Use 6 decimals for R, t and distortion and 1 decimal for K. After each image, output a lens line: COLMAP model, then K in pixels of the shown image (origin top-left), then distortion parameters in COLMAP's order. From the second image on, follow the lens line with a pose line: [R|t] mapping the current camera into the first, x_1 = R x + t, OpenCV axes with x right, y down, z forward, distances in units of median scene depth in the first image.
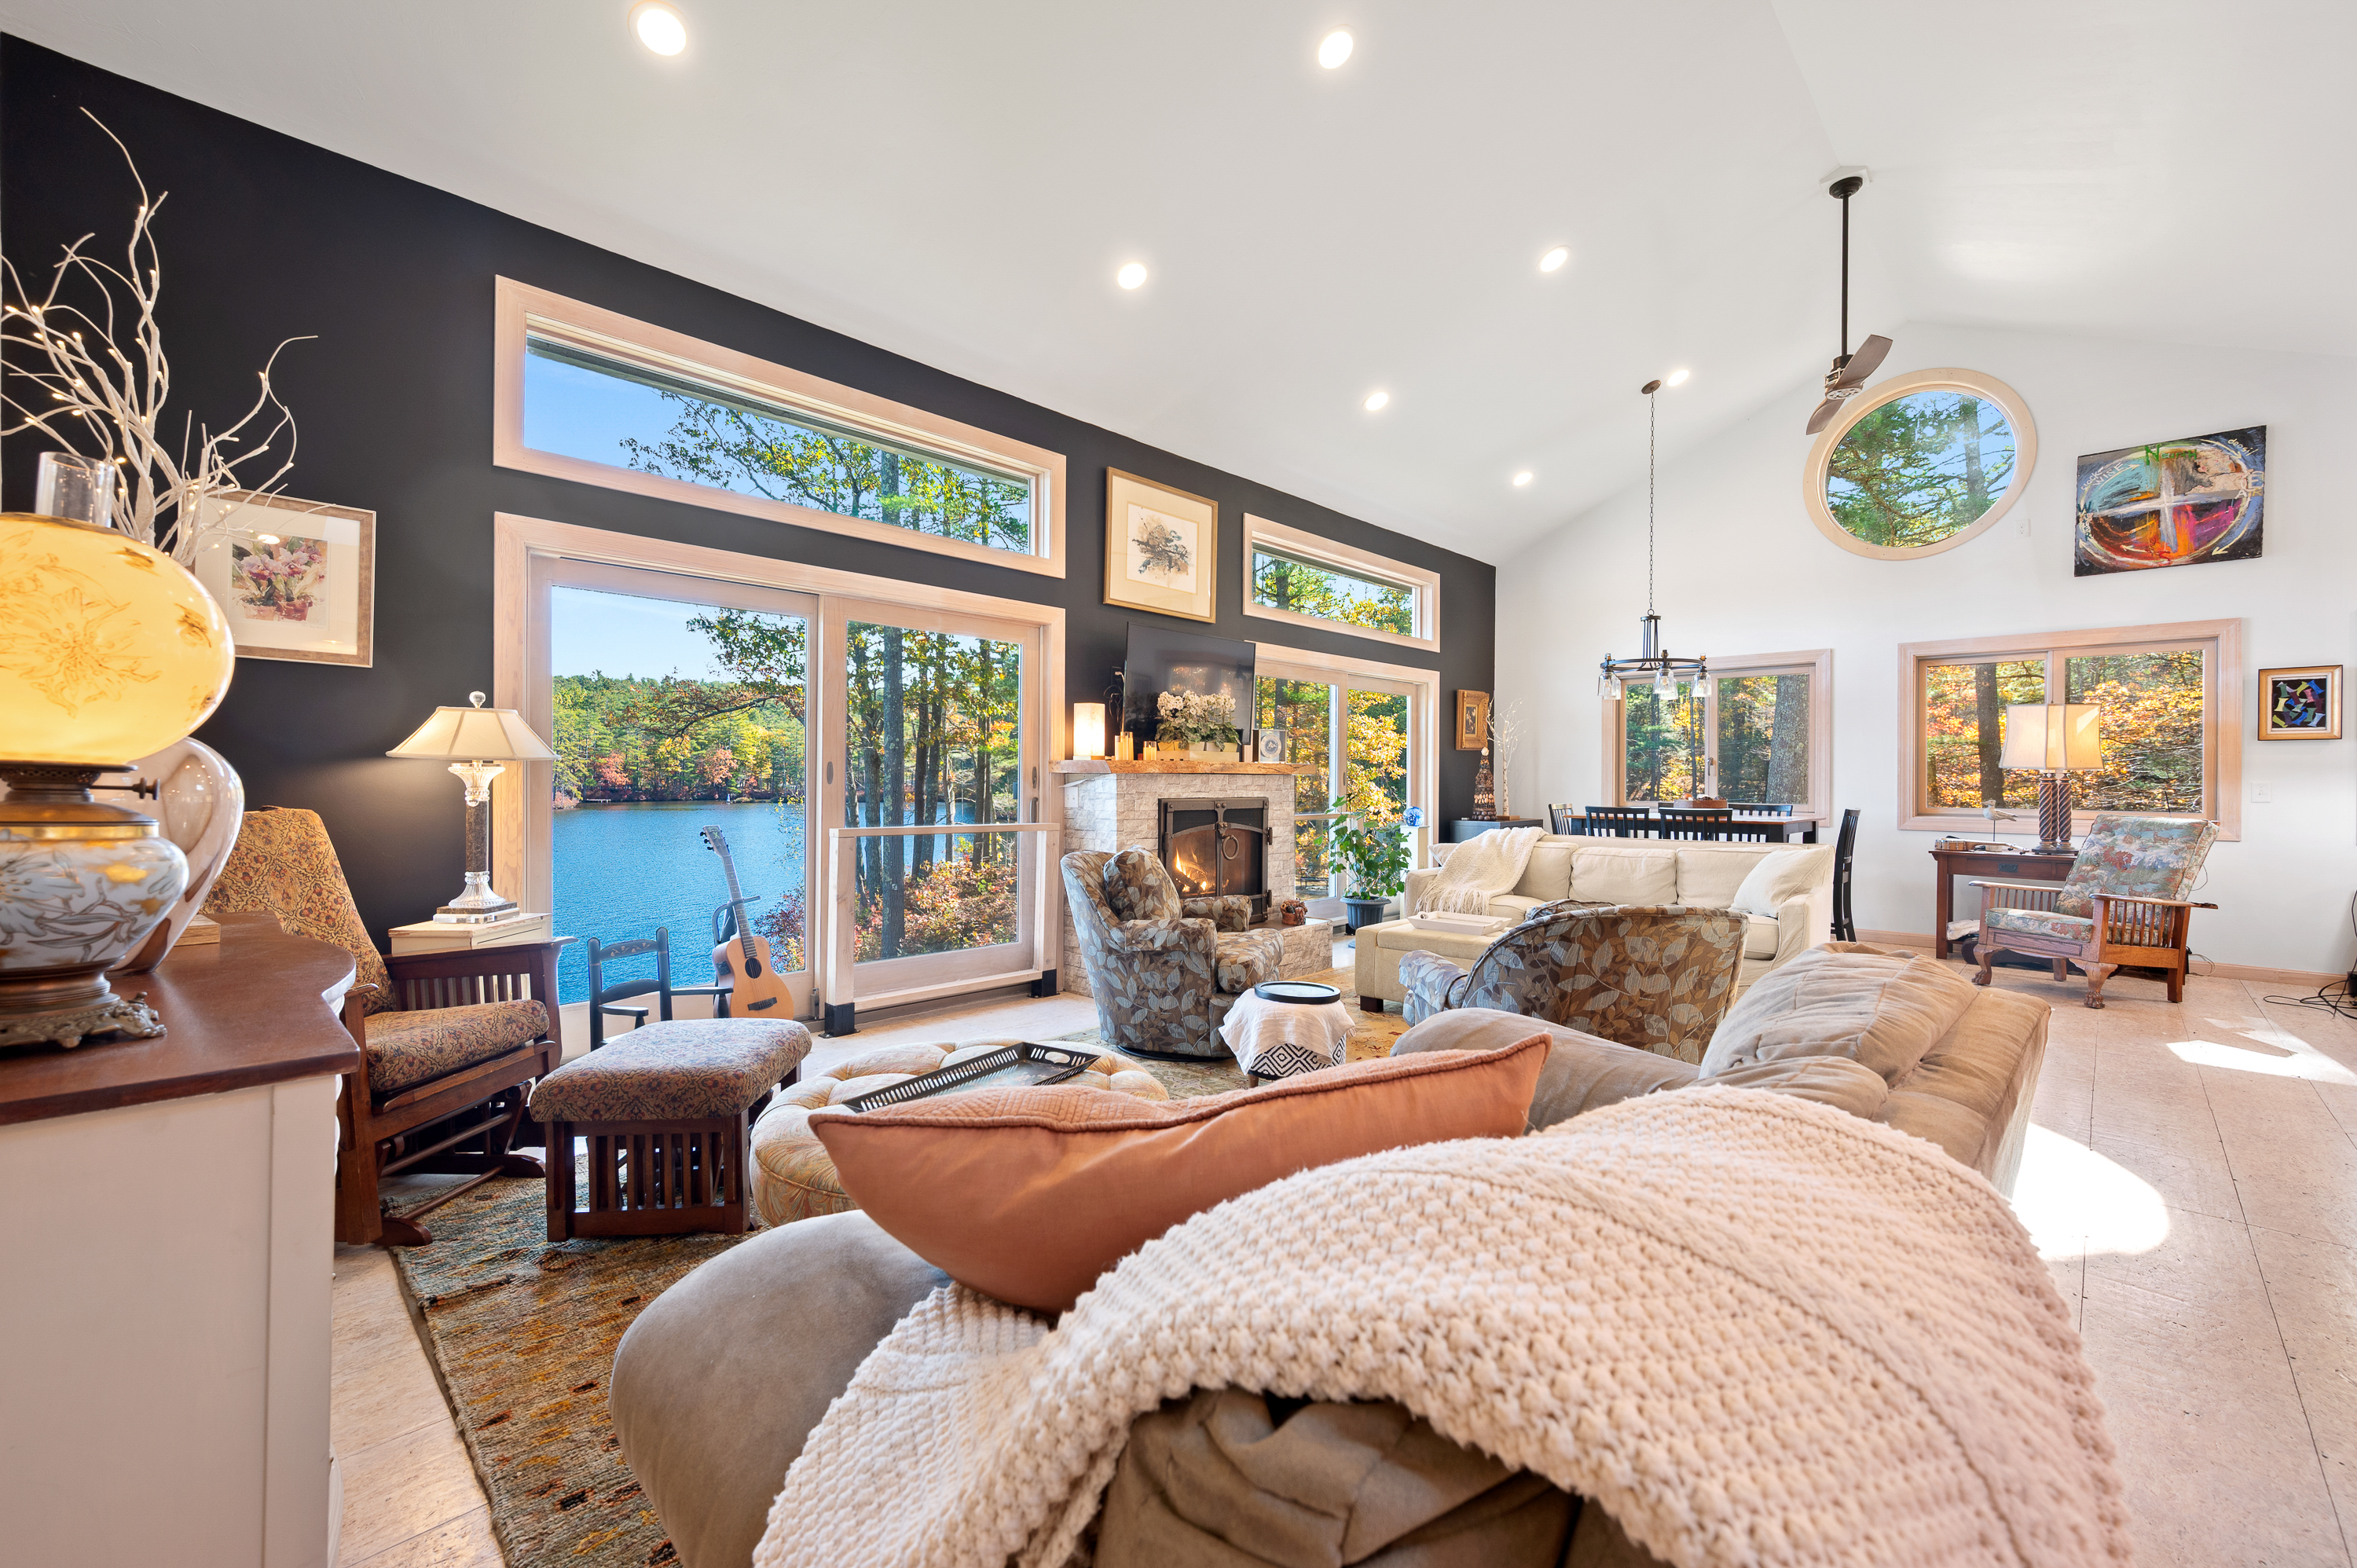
lens RADIAL K [[970.4, 0, 1177.6], [0, 970.4, 783.9], [0, 0, 1]] dist [0.004128, -0.000875]
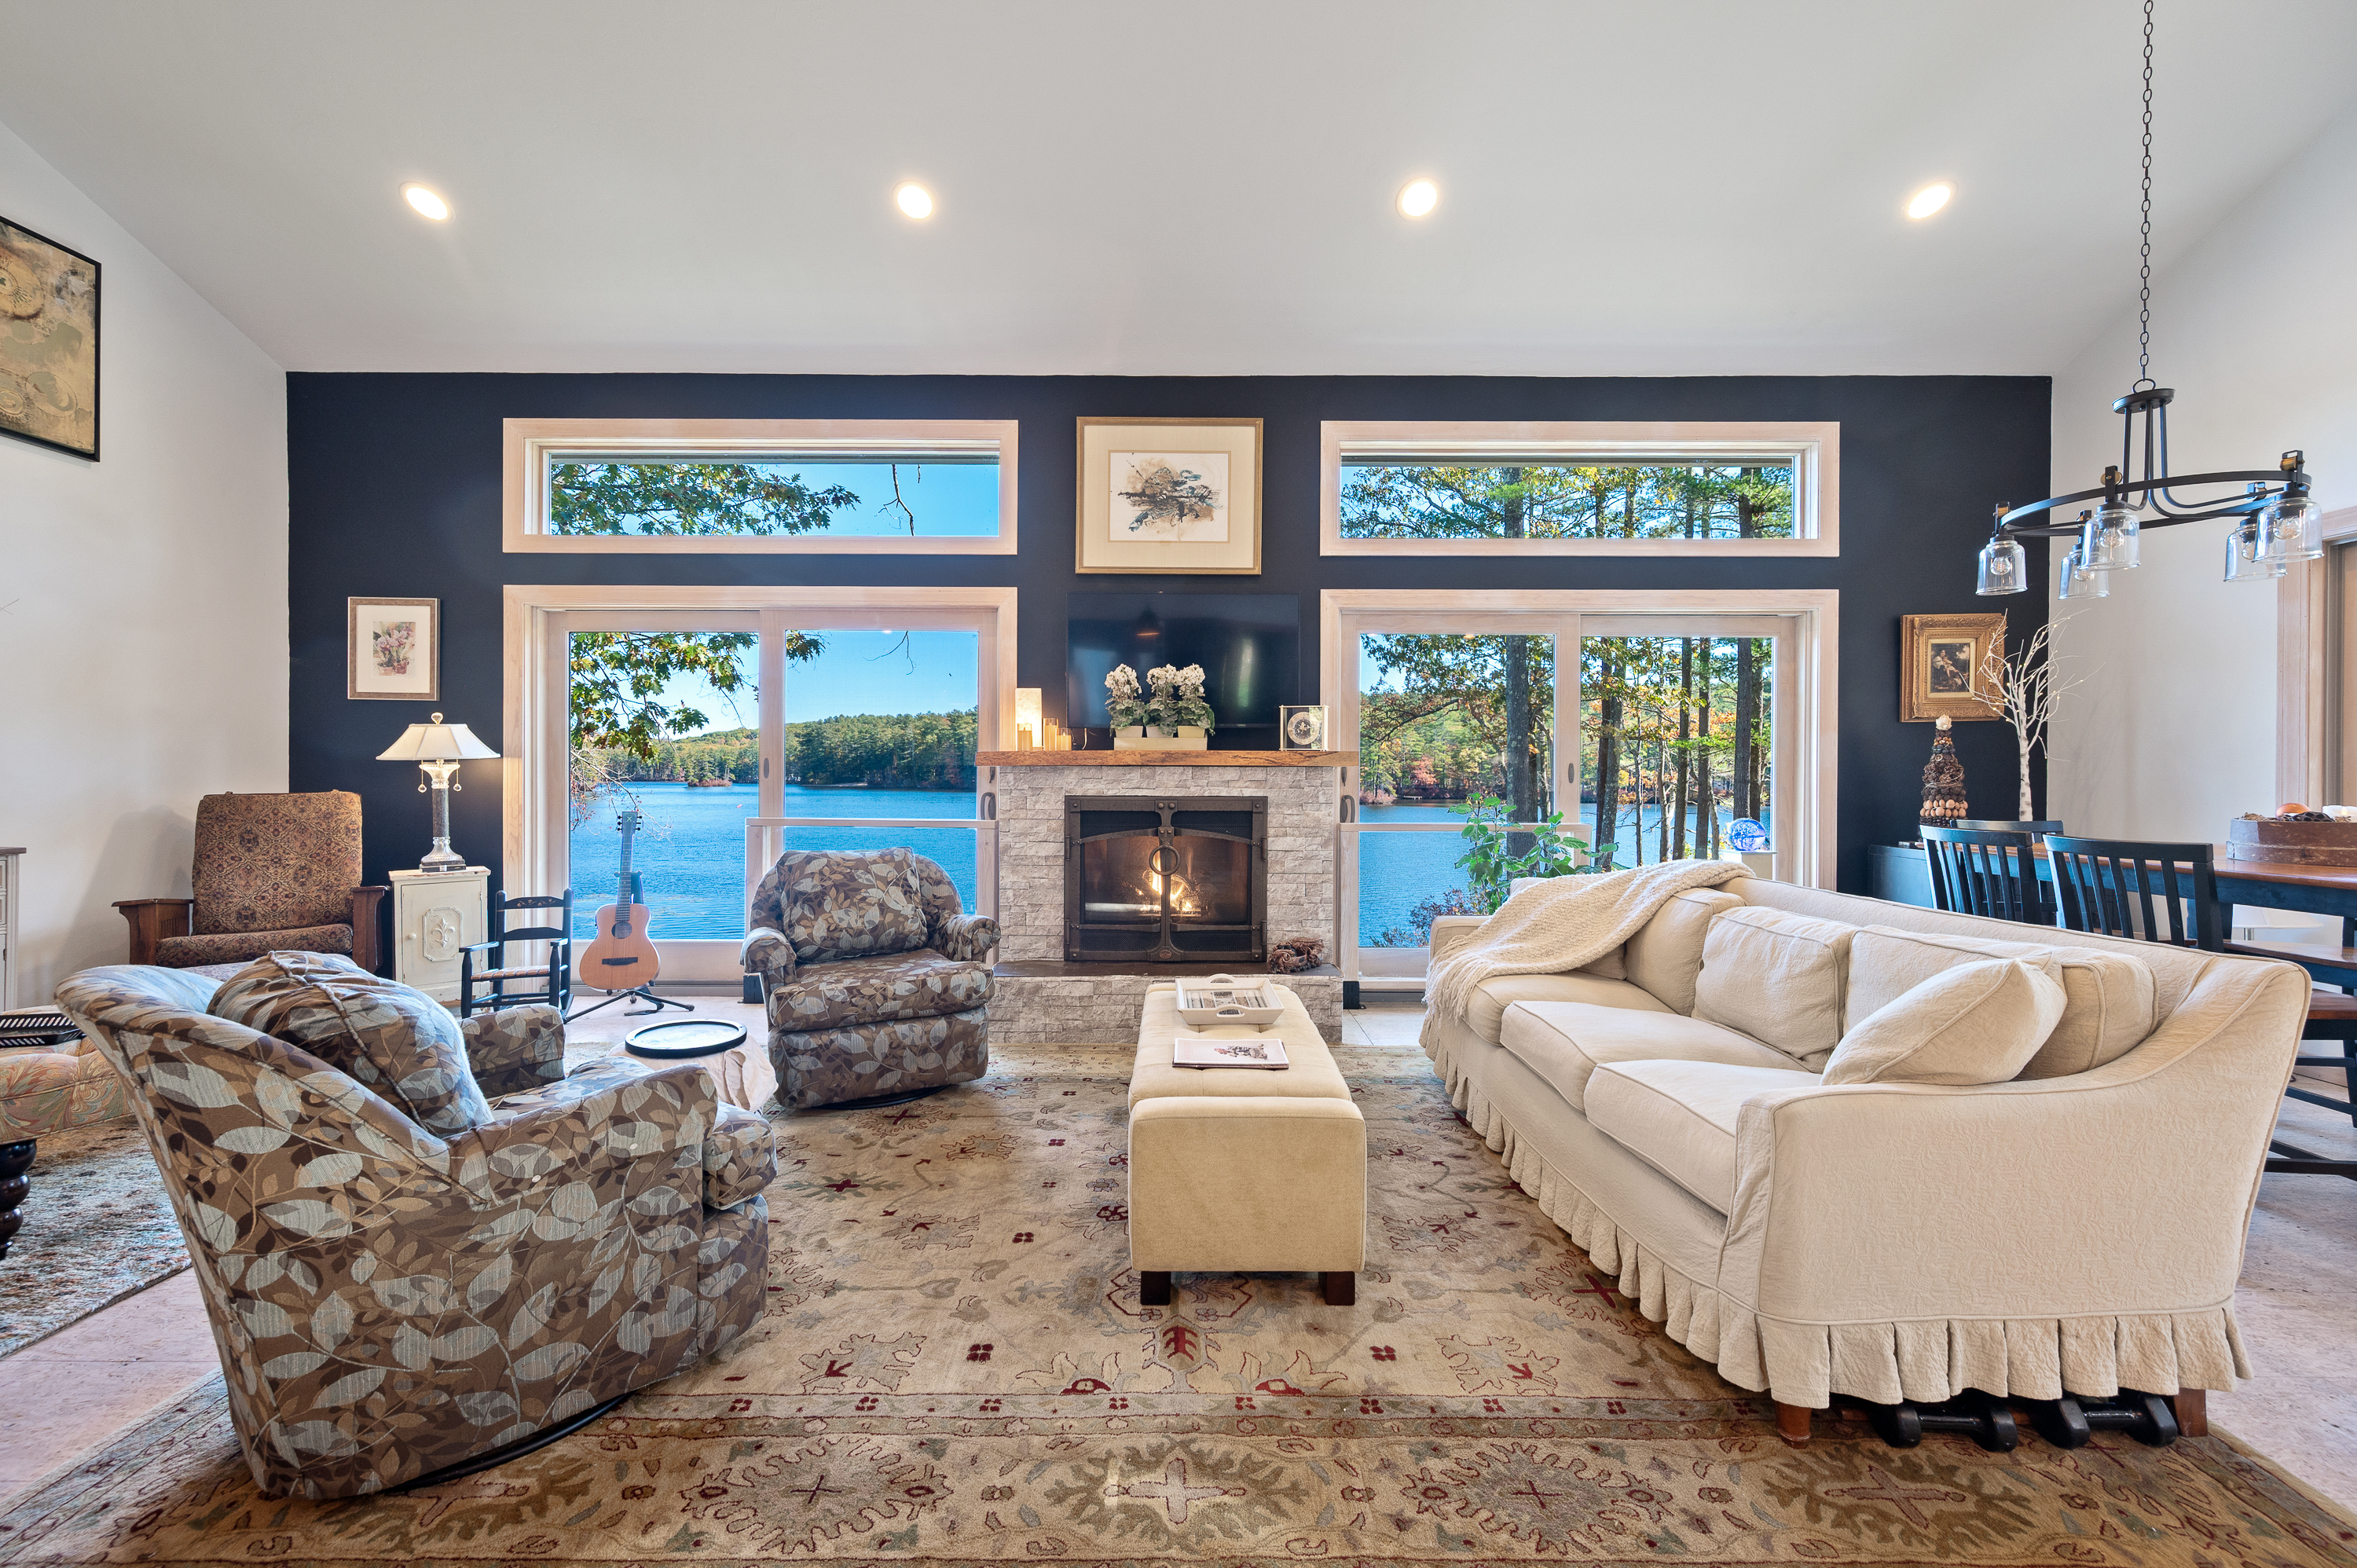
lens RADIAL K [[933.6, 0, 1175.0], [0, 933.6, 784.7], [0, 0, 1]] dist [-0.000922, -0.000129]
pose [[0.690760, 0.003244, -0.723077, 0.546703], [-0.002741, 0.999994, 0.001867, 0.003366], [0.723079, 0.000692, 0.690765, 0.437356]]
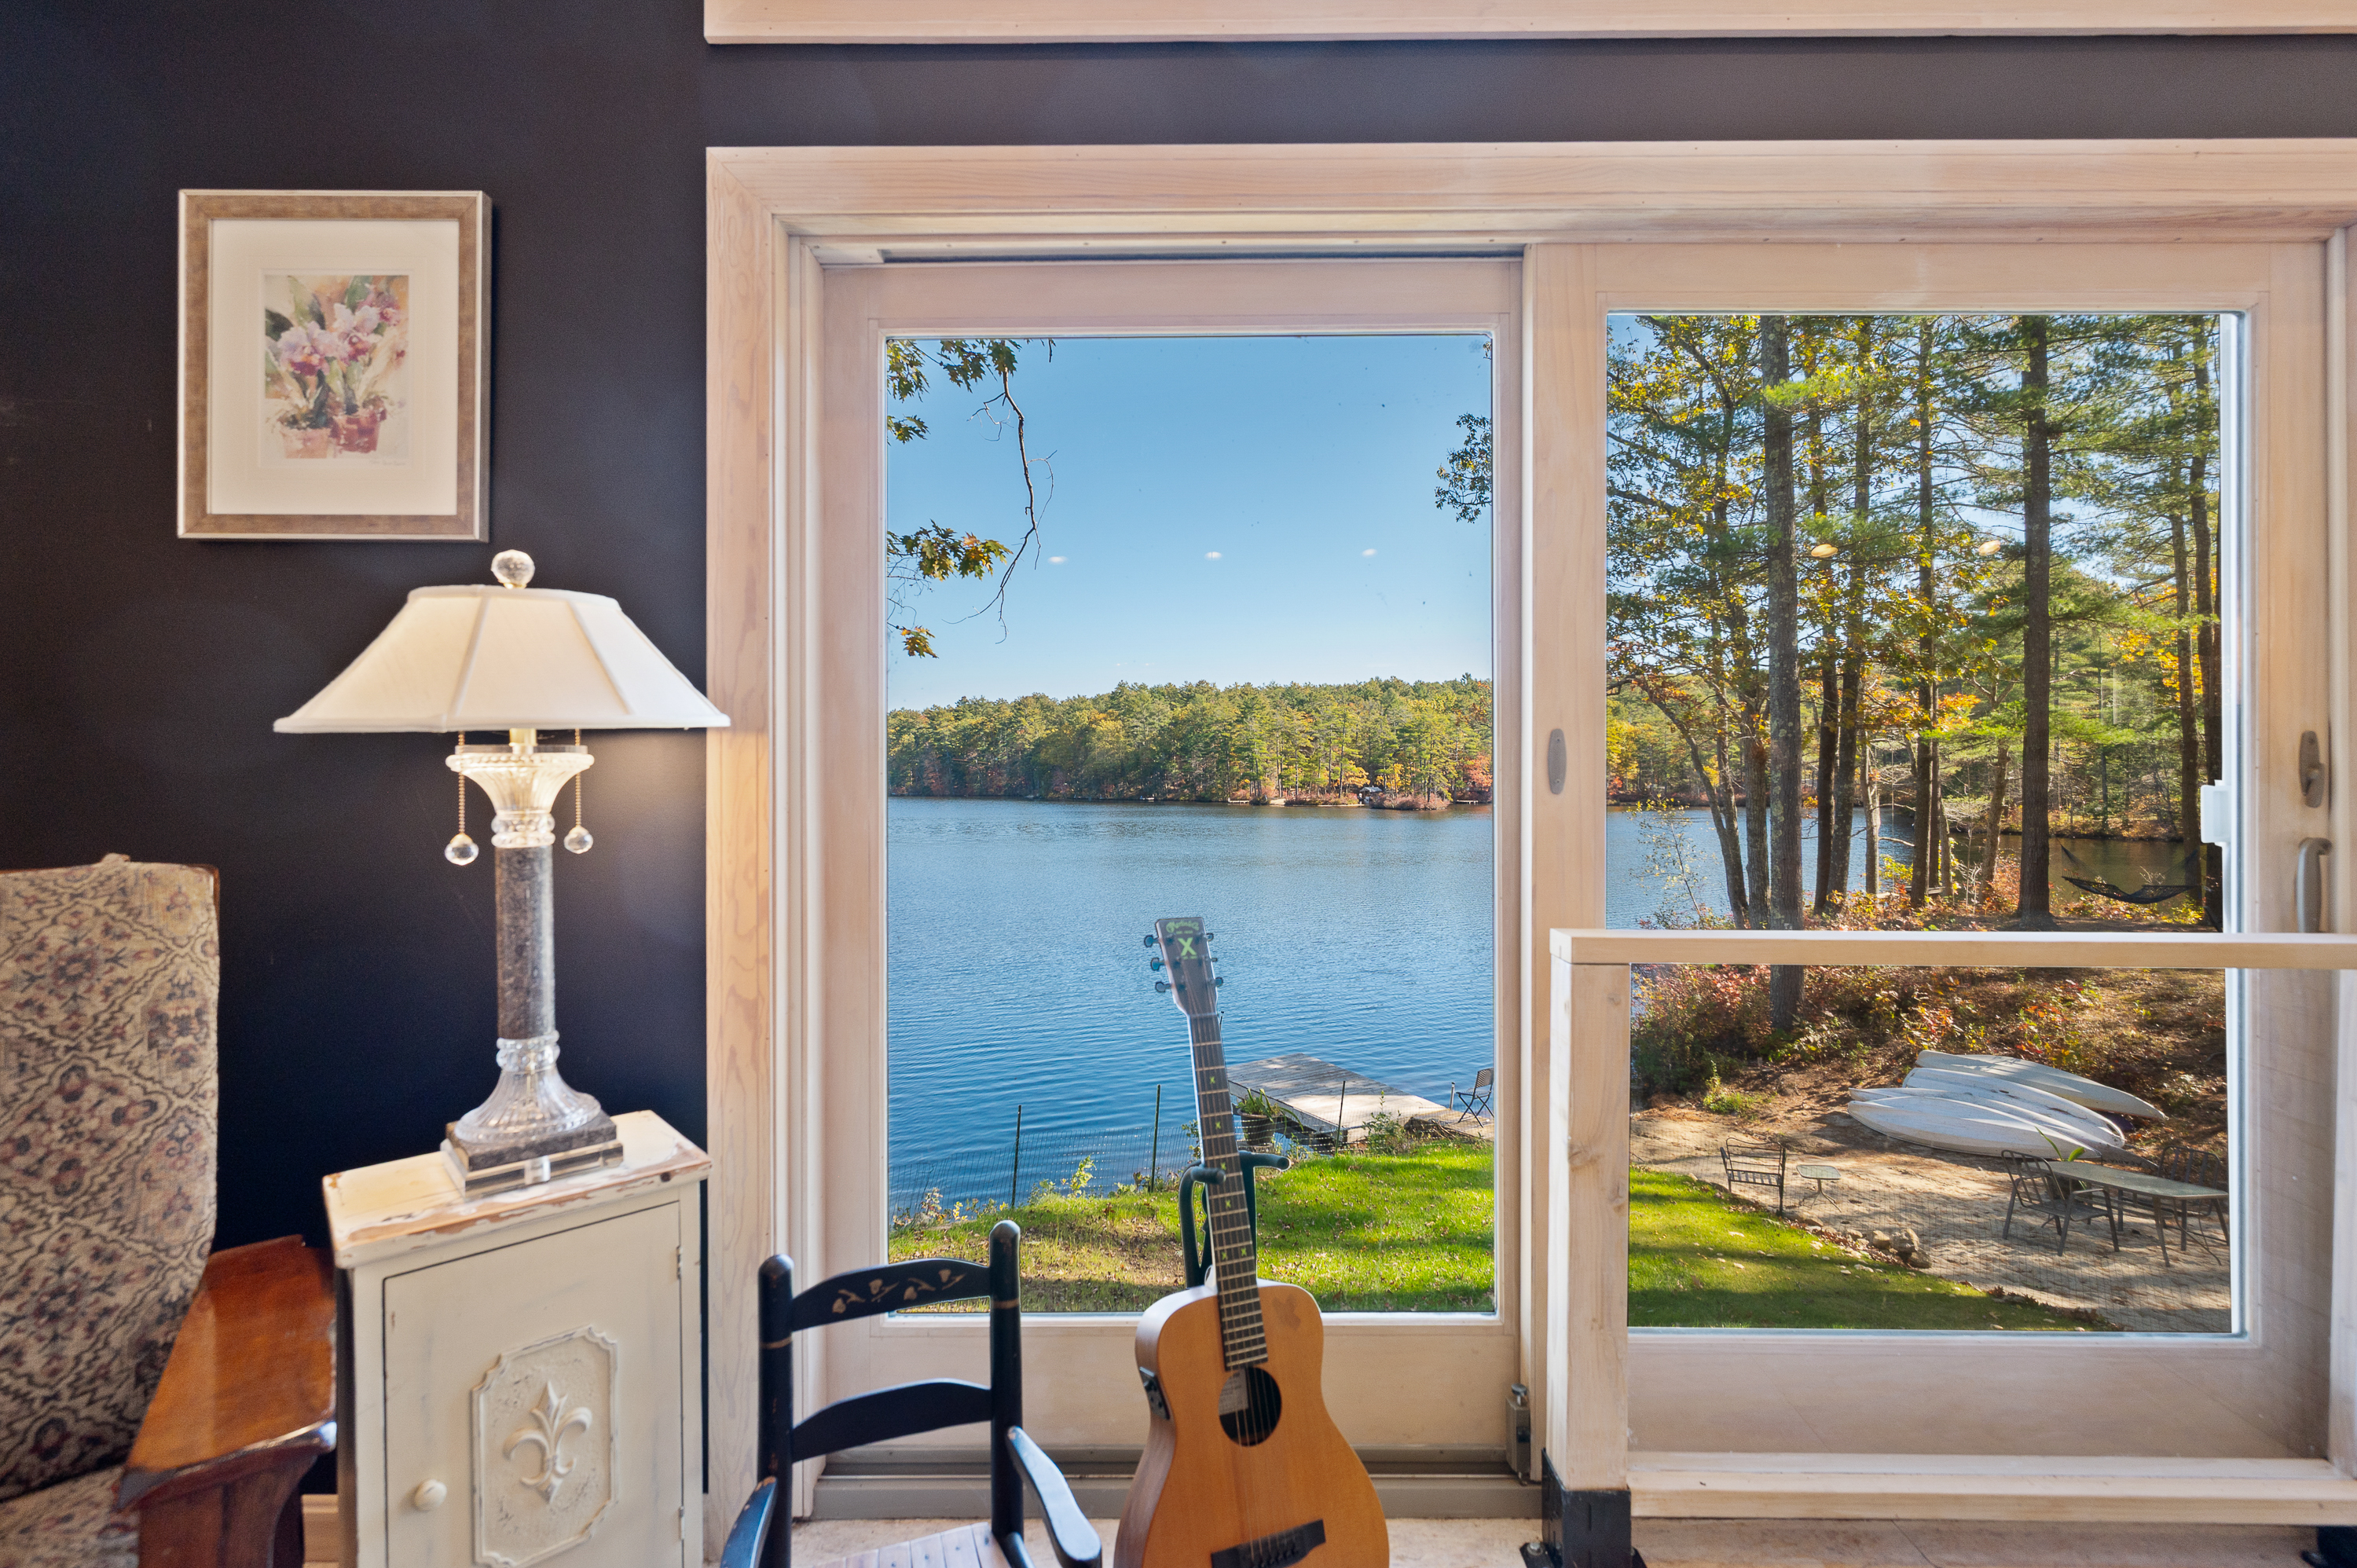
lens RADIAL K [[1054.5, 0, 1179.3], [0, 1054.5, 779.3], [0, 0, 1]] dist [-0.003043, 0.000307]
pose [[0.690943, -0.007720, -0.722868, -0.134028], [0.004012, 0.999969, -0.006844, -0.002260], [0.722898, 0.001829, 0.690952, 0.475075]]
